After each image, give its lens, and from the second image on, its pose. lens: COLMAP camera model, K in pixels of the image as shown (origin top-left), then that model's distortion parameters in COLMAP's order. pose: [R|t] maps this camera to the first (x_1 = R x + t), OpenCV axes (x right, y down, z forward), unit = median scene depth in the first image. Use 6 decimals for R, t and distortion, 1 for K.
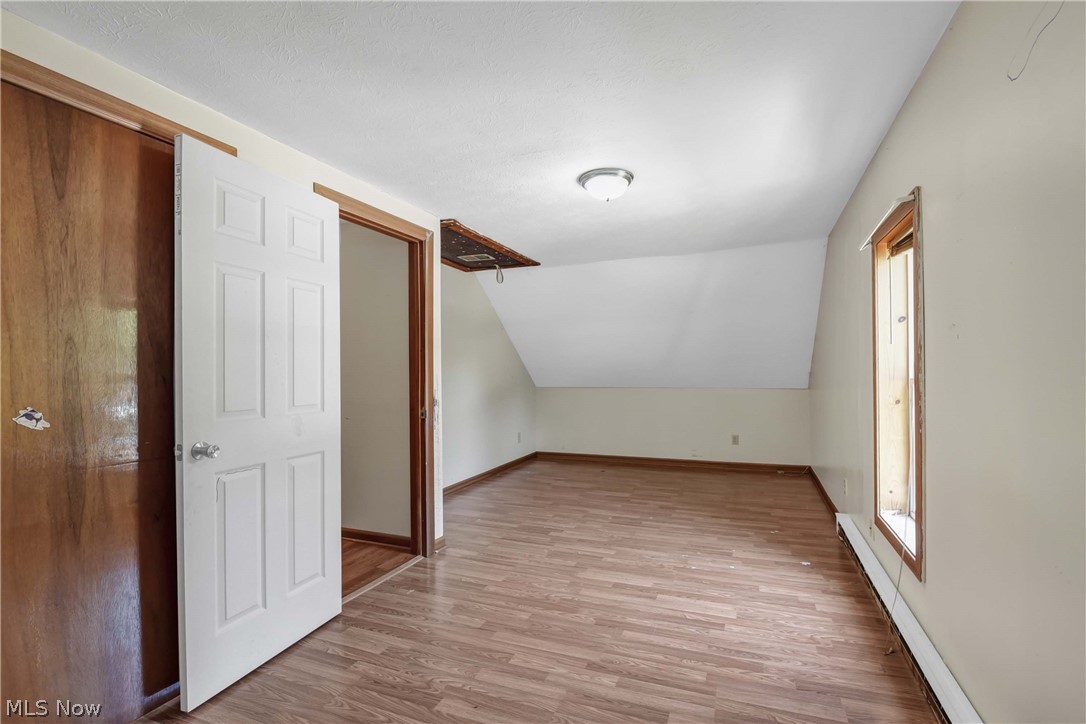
lens RADIAL K [[476.8, 0, 547.4], [0, 476.8, 365.3], [0, 0, 1]] dist [-0.009680, -0.003758]
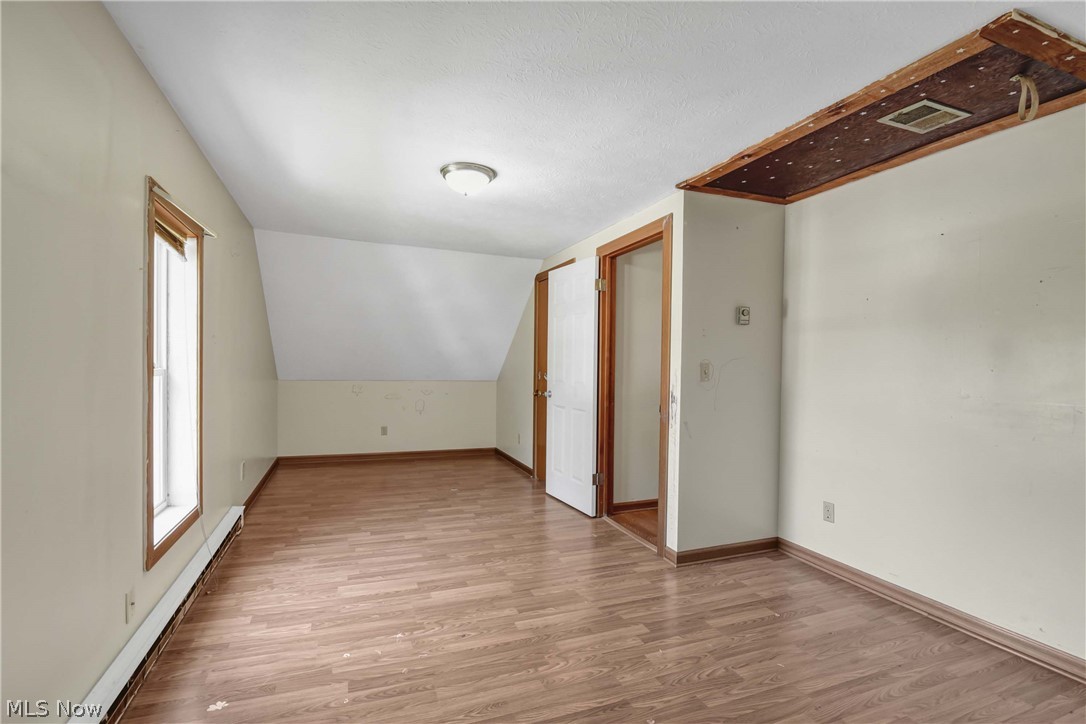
lens RADIAL K [[476.8, 0, 544.0], [0, 476.8, 364.8], [0, 0, 1]] dist [-0.009680, -0.003758]
pose [[-0.698485, 0.002797, -0.715619, 0.662044], [0.001932, 0.999996, 0.002023, 0.011947], [0.715622, 0.000031, -0.698488, 1.643176]]
